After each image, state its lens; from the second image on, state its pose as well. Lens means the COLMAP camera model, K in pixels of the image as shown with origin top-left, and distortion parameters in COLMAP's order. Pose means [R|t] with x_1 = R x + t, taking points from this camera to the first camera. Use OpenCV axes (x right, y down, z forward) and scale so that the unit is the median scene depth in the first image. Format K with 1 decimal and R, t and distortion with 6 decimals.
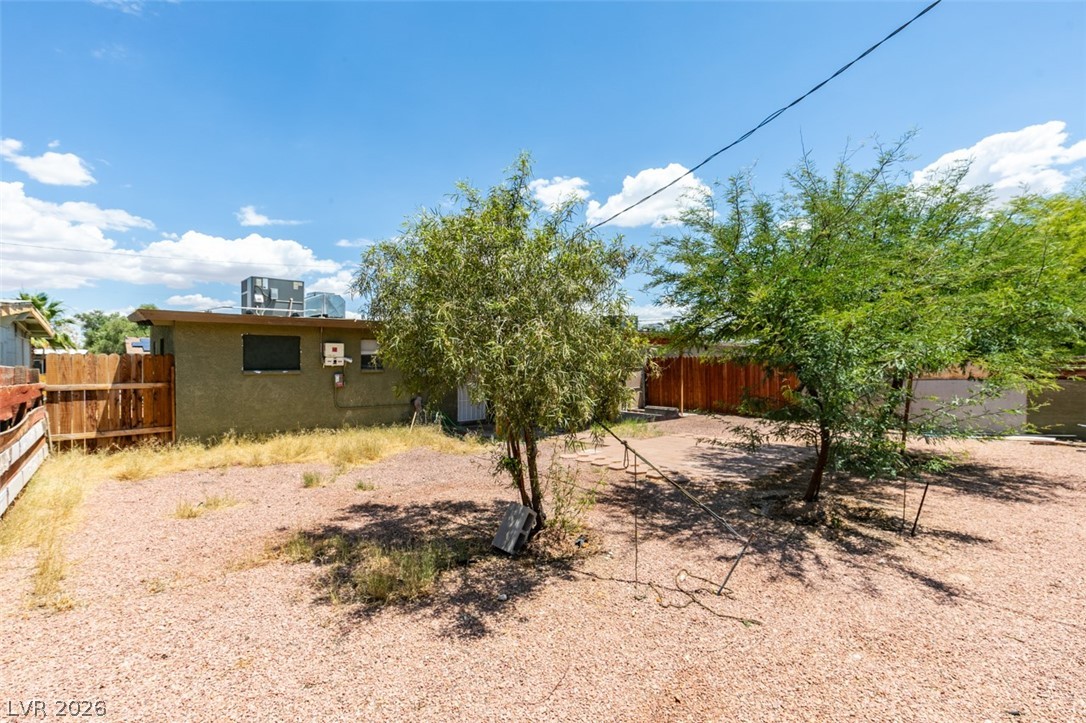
lens RADIAL K [[485.3, 0, 544.3], [0, 485.3, 361.2], [0, 0, 1]] dist [0.011120, -0.004669]
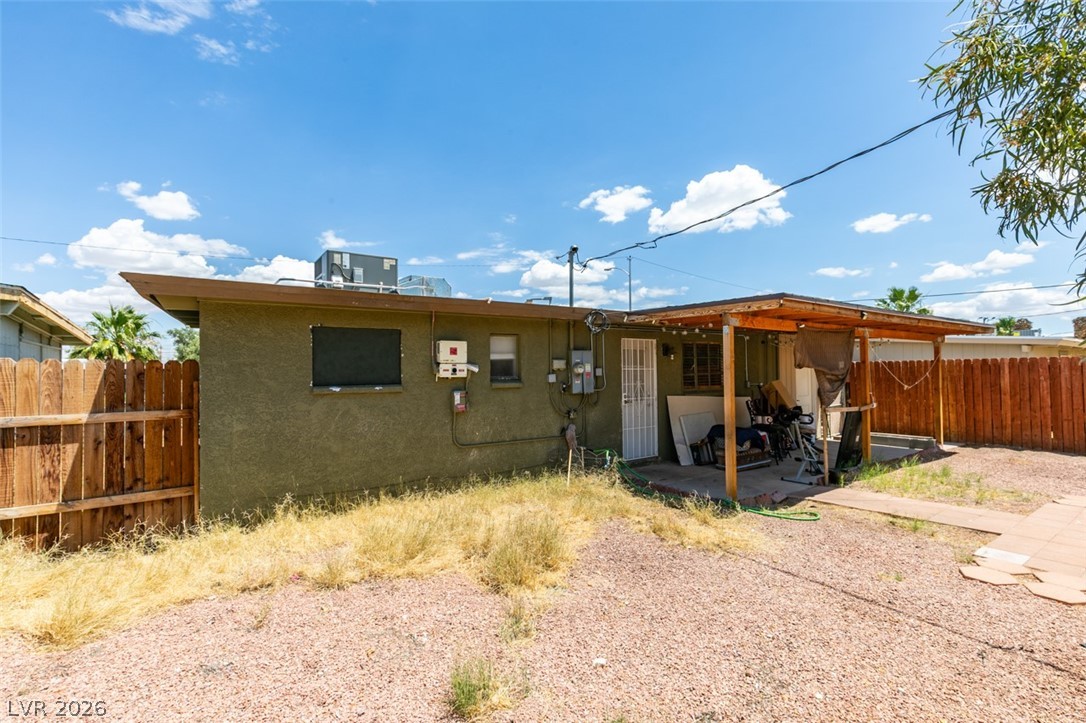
lens RADIAL K [[485.3, 0, 547.1], [0, 485.3, 358.7], [0, 0, 1]] dist [0.011120, -0.004669]
pose [[0.992373, -0.014290, -0.122439, -0.236991], [0.010921, 0.999544, -0.028144, 0.004247], [0.122785, 0.026592, 0.992077, 0.404505]]
